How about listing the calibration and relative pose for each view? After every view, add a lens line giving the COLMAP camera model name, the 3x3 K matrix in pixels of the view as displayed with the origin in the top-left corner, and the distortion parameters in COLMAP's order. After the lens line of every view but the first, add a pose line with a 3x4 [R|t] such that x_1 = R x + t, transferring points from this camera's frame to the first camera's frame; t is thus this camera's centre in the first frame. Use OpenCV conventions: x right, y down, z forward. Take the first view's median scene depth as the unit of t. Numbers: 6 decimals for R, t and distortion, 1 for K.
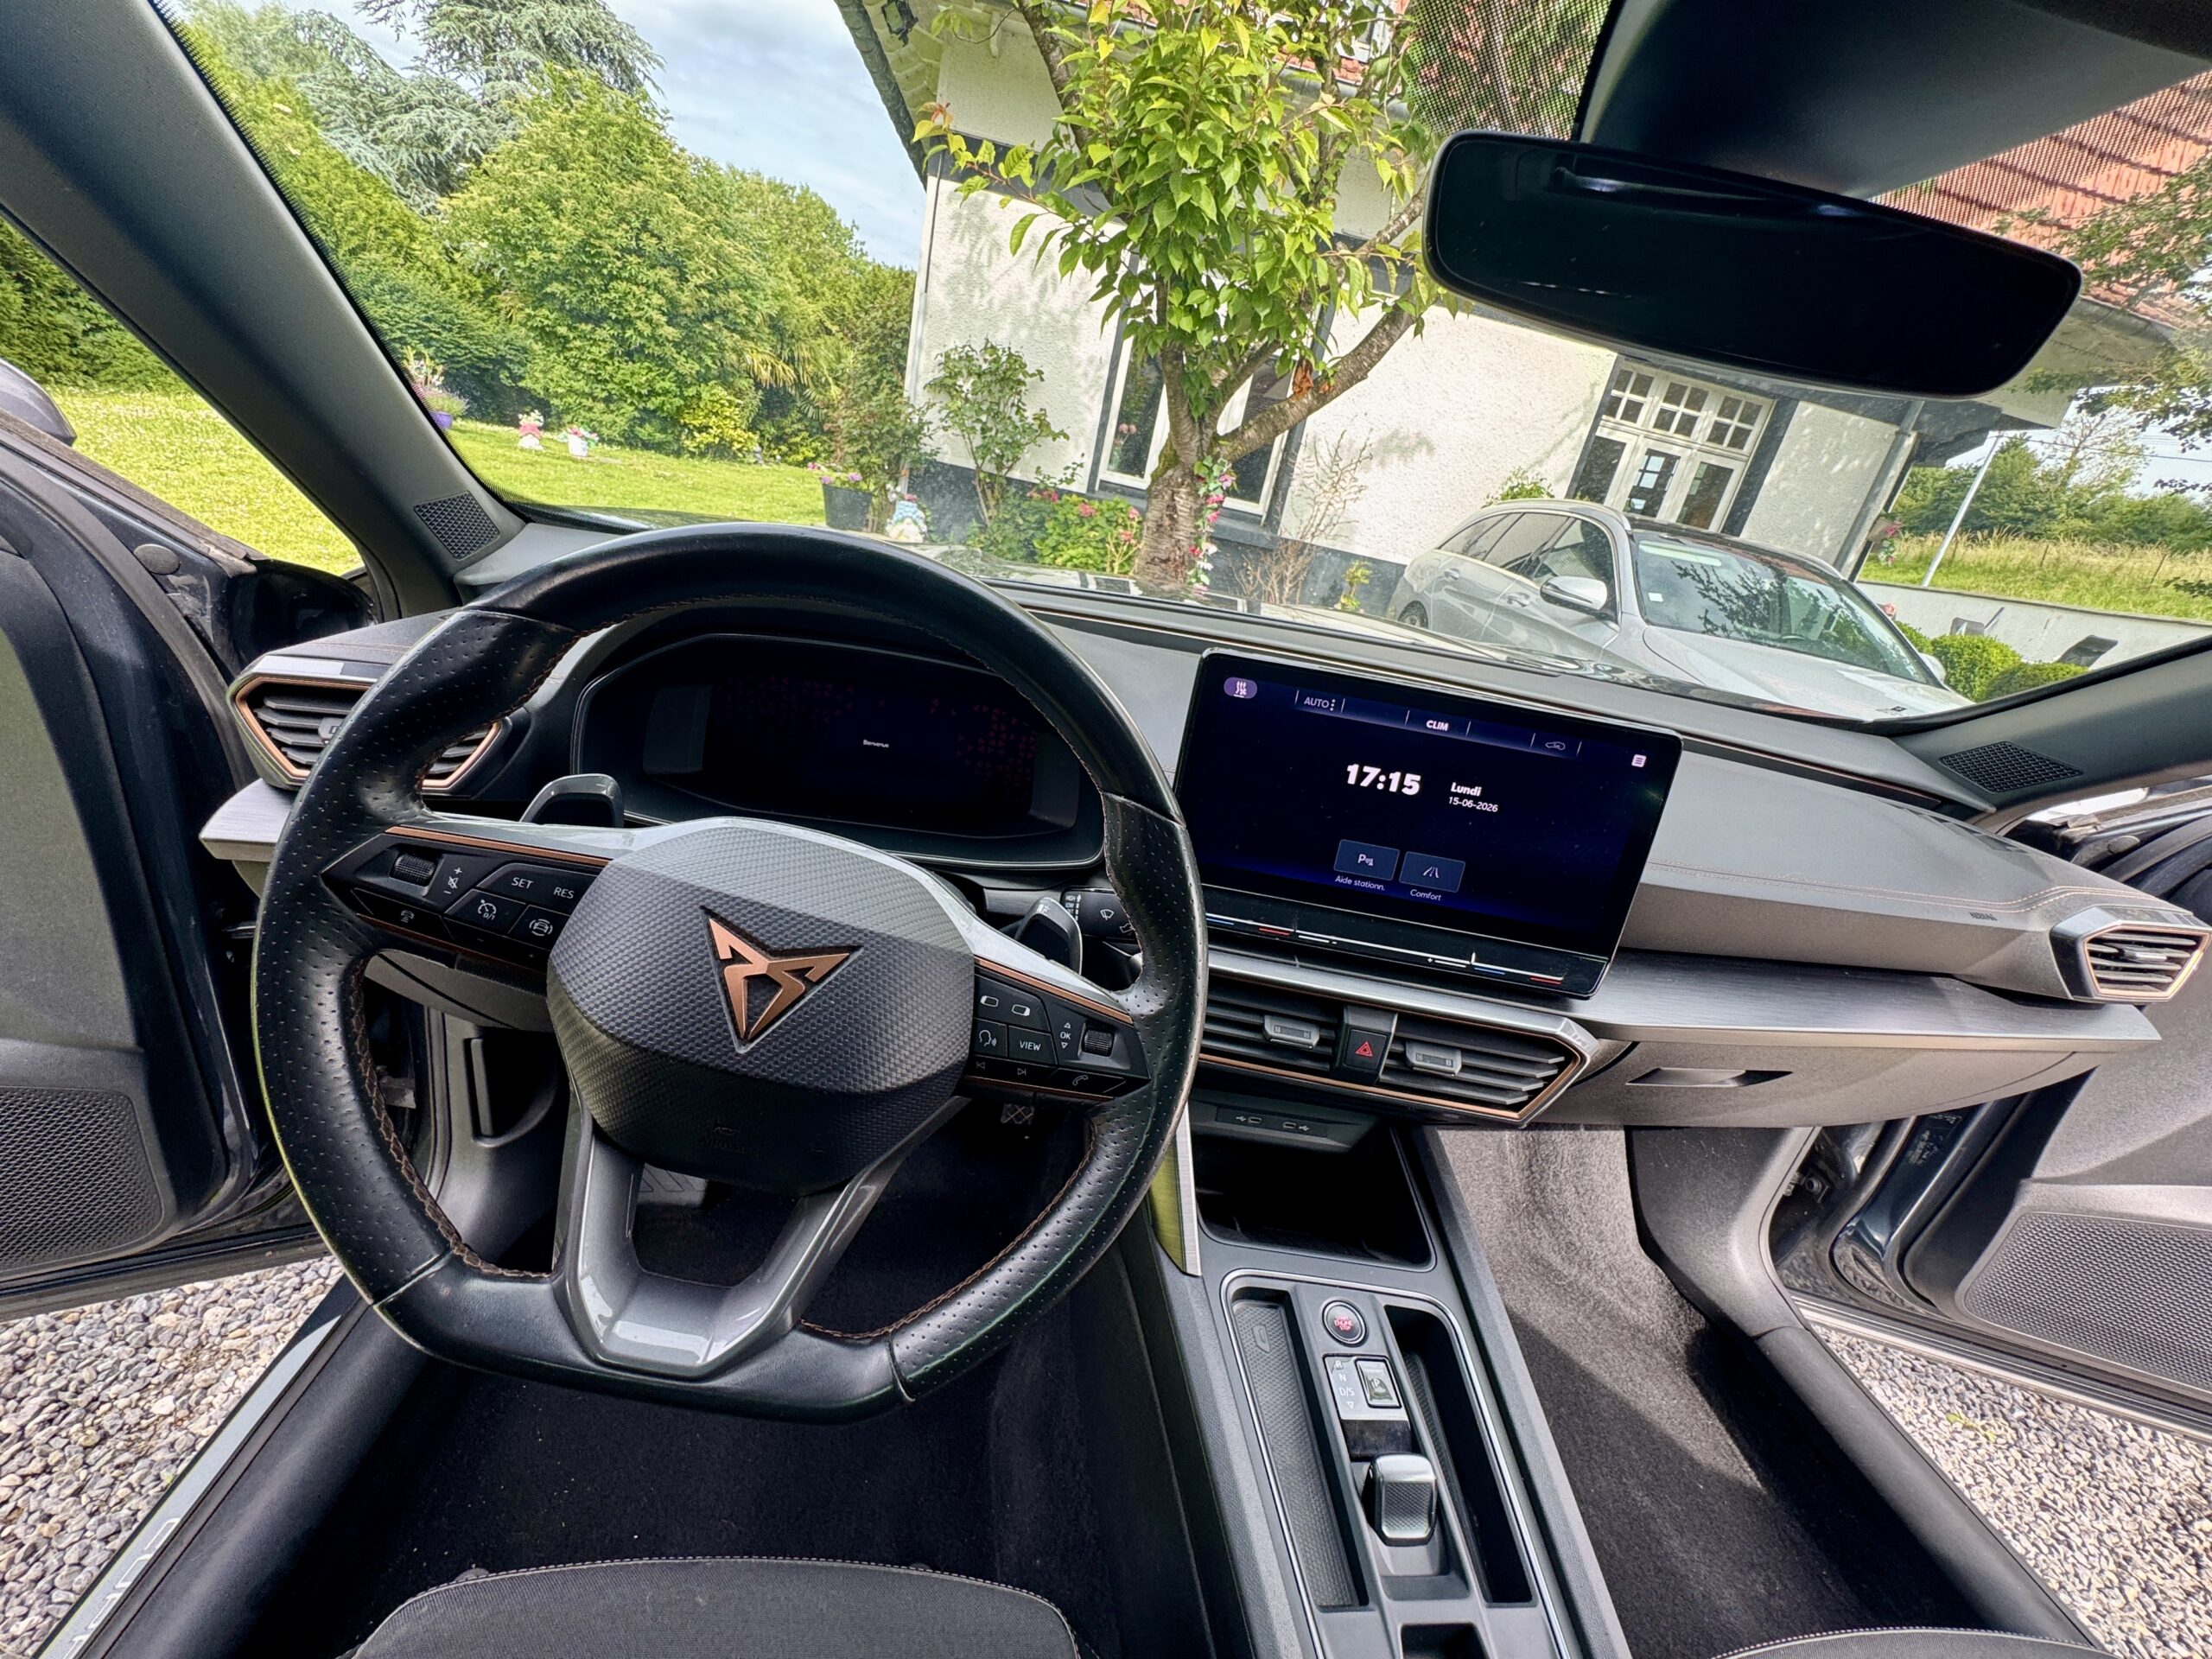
lens RADIAL K [[889.0, 0, 1108.2], [0, 889.0, 829.5], [0, 0, 1]] dist [-0.003782, 0.000355]
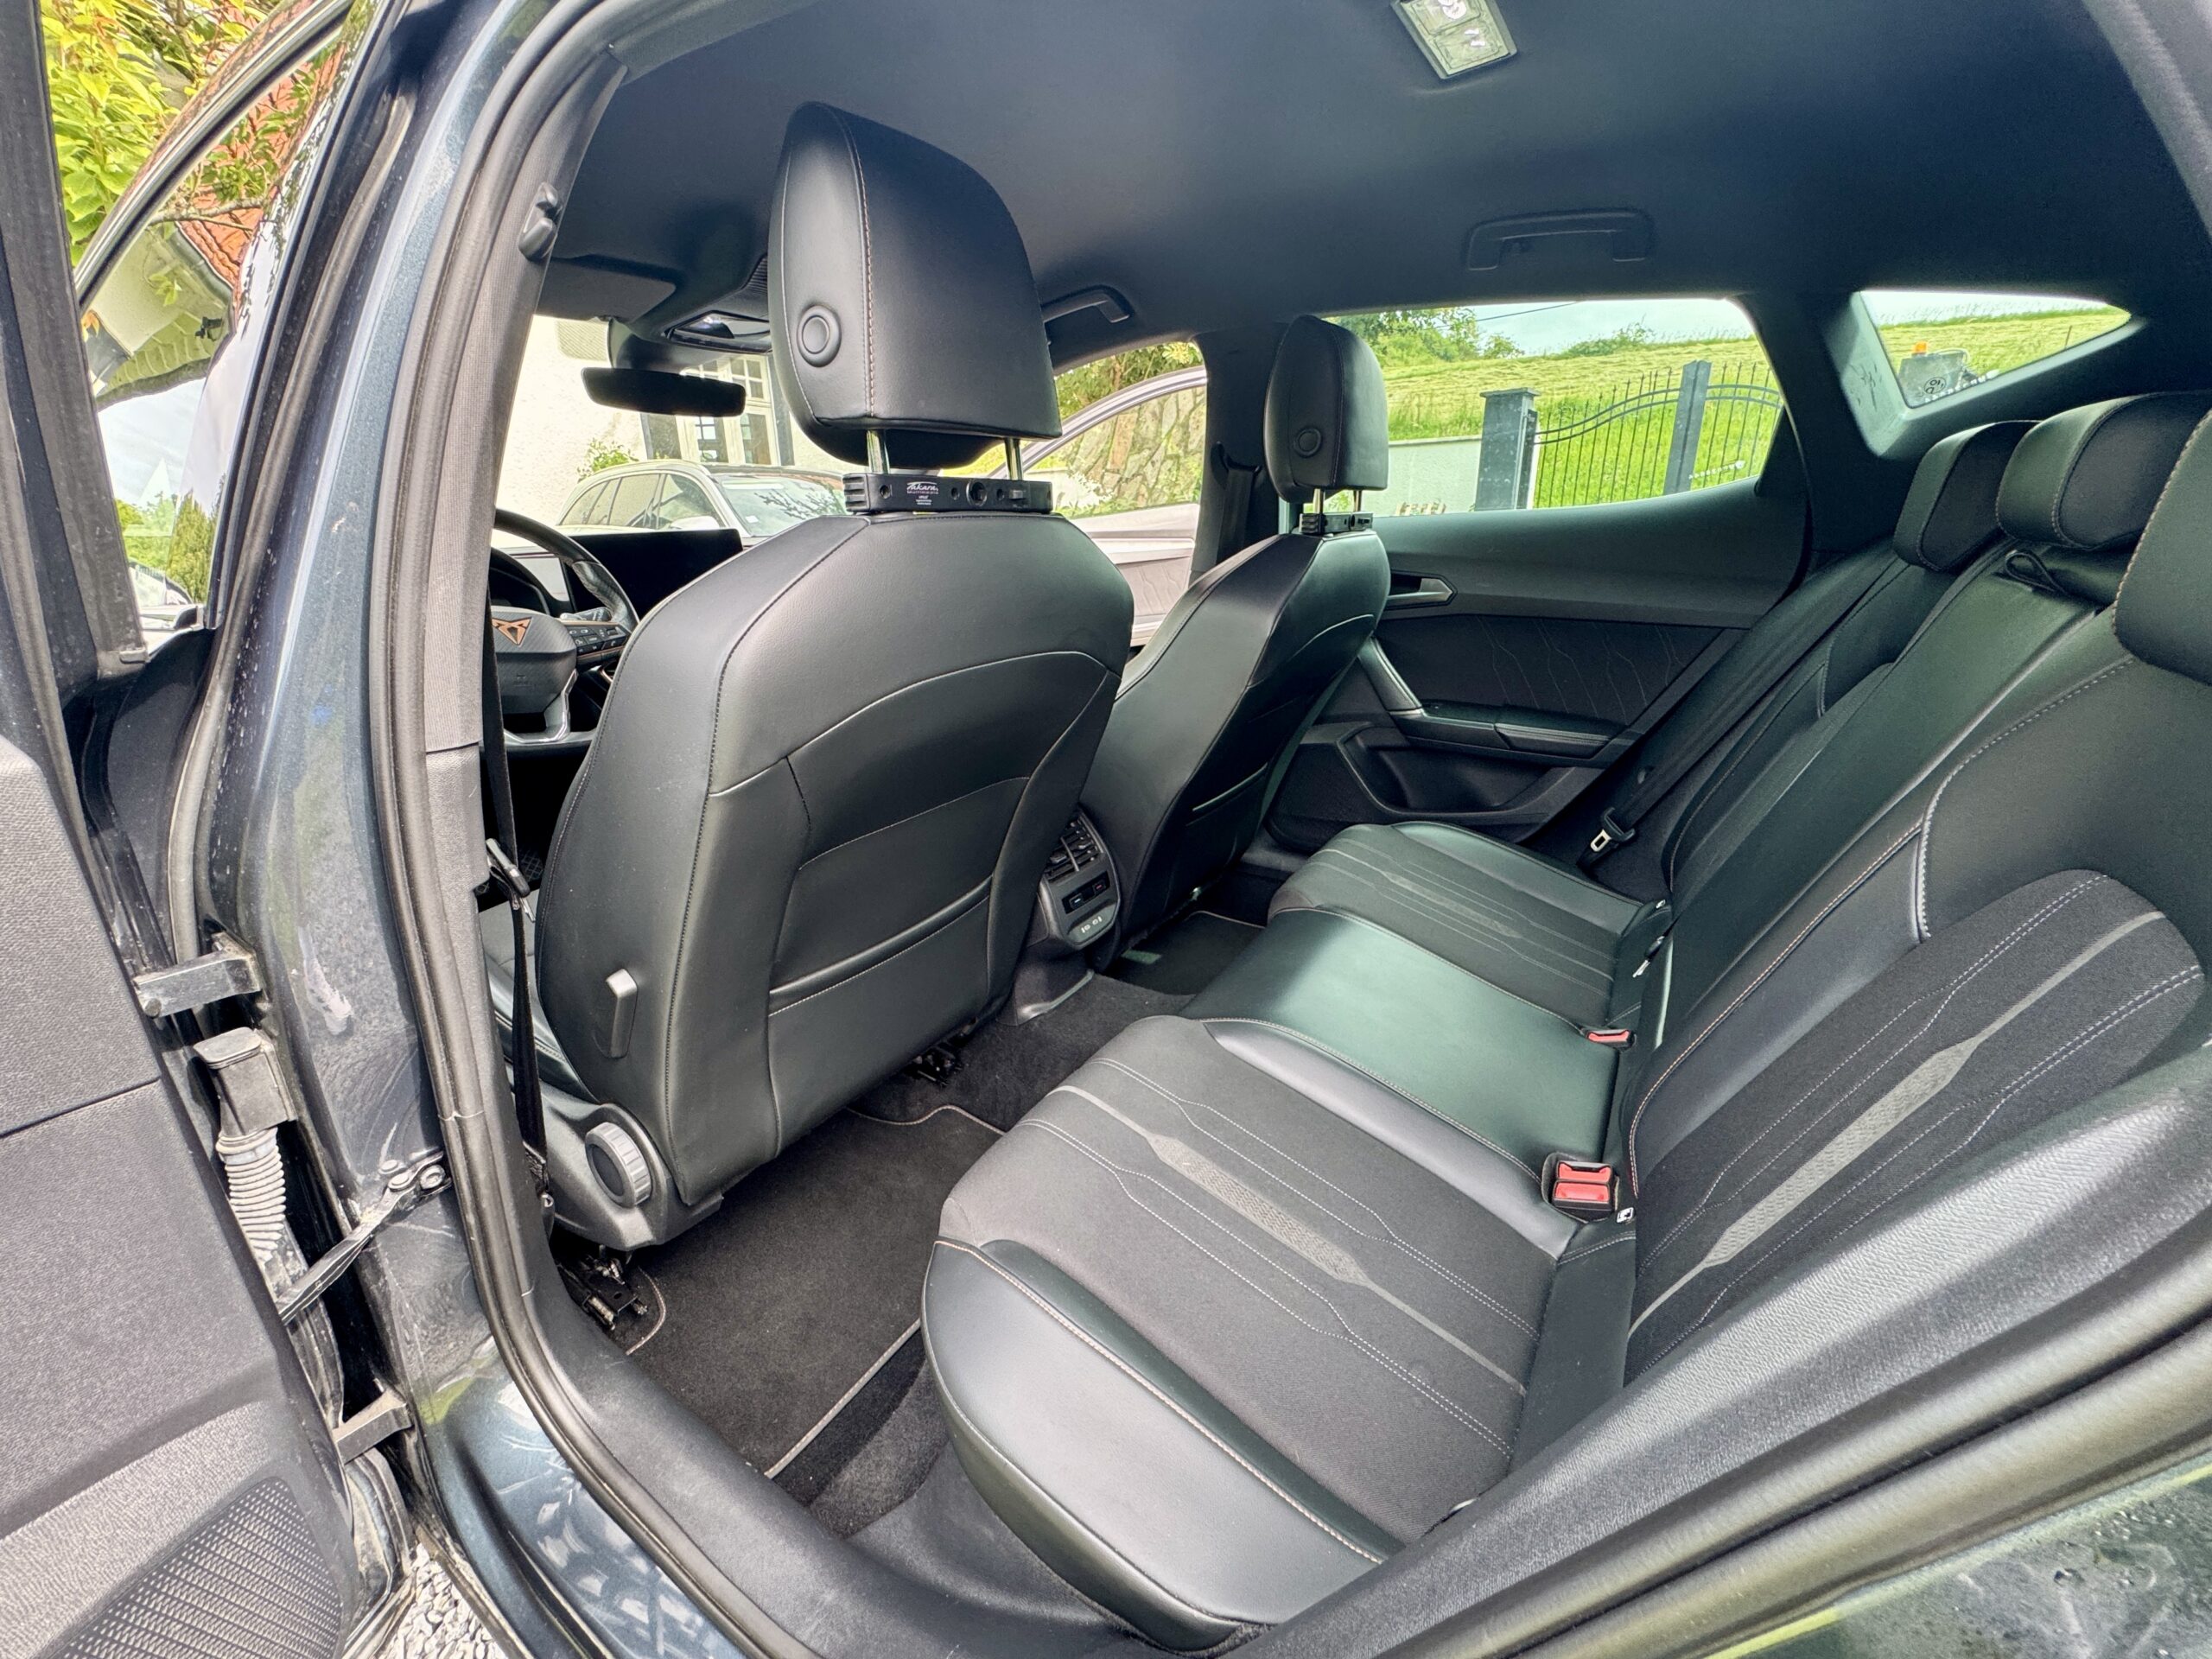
lens RADIAL K [[889.0, 0, 1103.1], [0, 889.0, 832.4], [0, 0, 1]] dist [-0.003782, 0.000355]
pose [[0.614652, -0.439711, 0.654872, -0.115118], [0.414540, 0.886390, 0.206082, 0.080665], [-0.671088, 0.144802, 0.727099, -0.210856]]
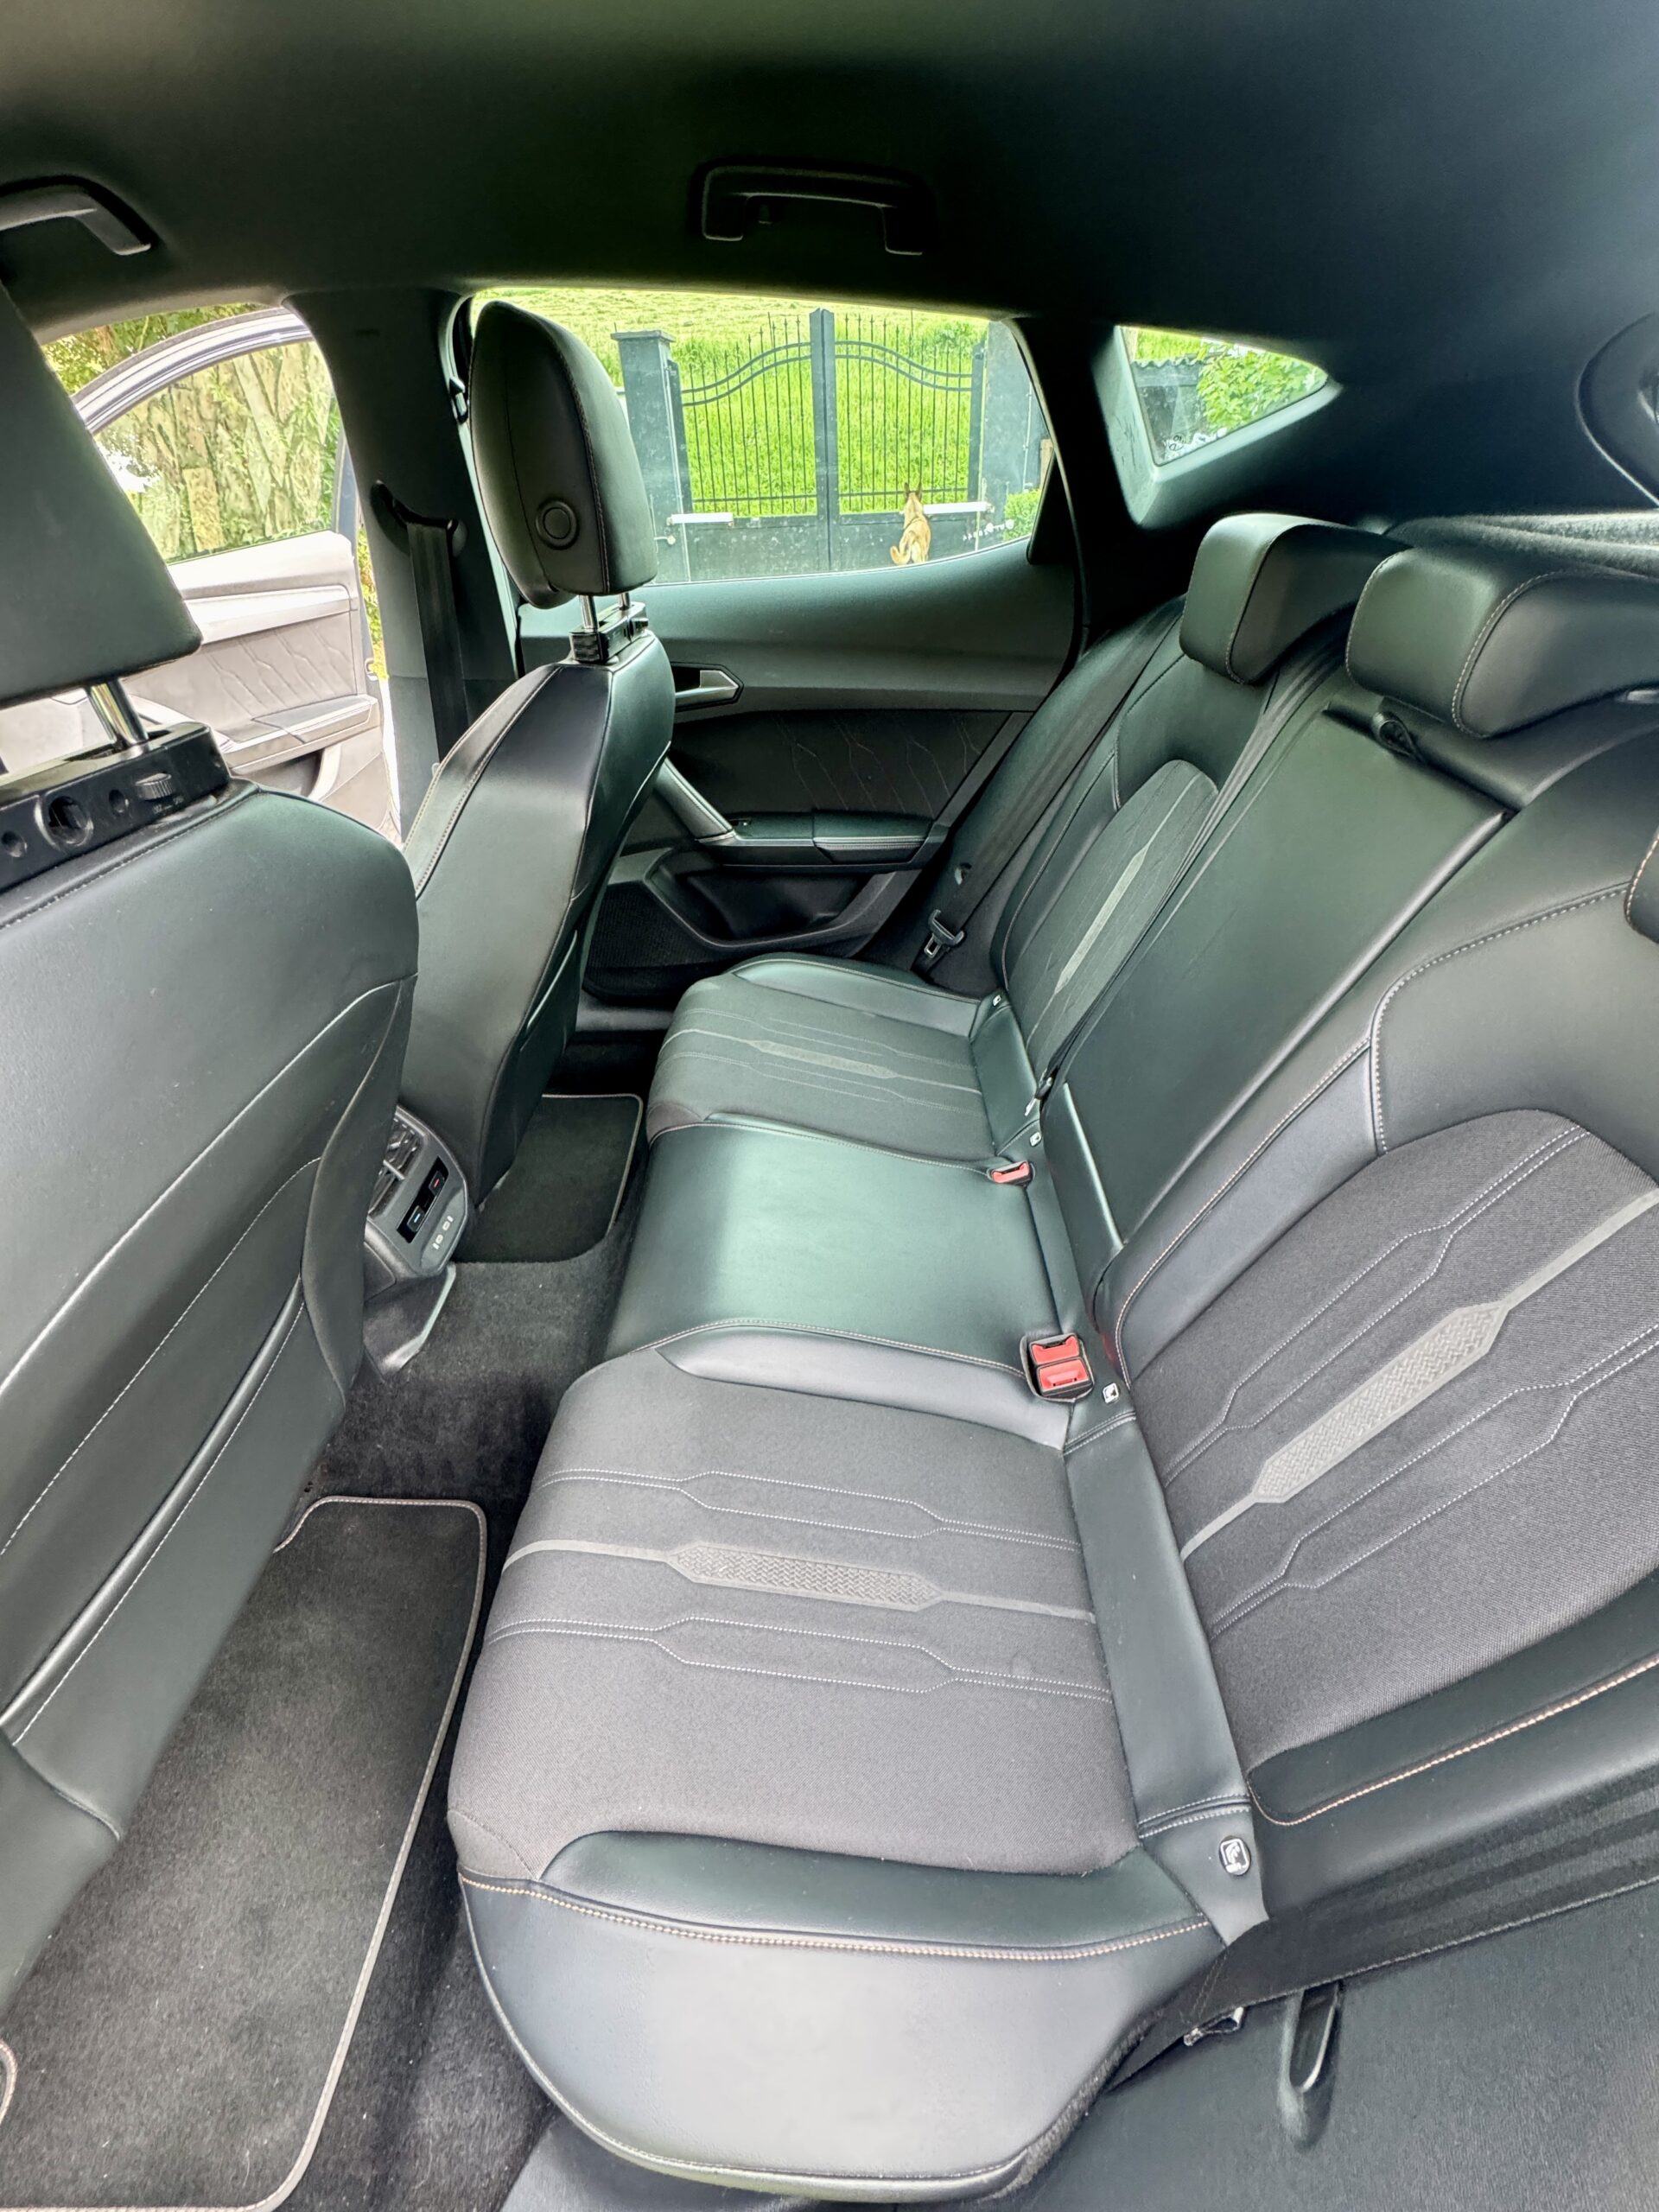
lens RADIAL K [[889.0, 0, 832.9], [0, 889.0, 1109.0], [0, 0, 1]] dist [-0.003782, 0.000355]
pose [[0.107194, -0.722865, 0.682624, -0.065343], [0.413131, 0.656885, 0.630733, 0.048925], [-0.904341, 0.214402, 0.369052, -0.174051]]
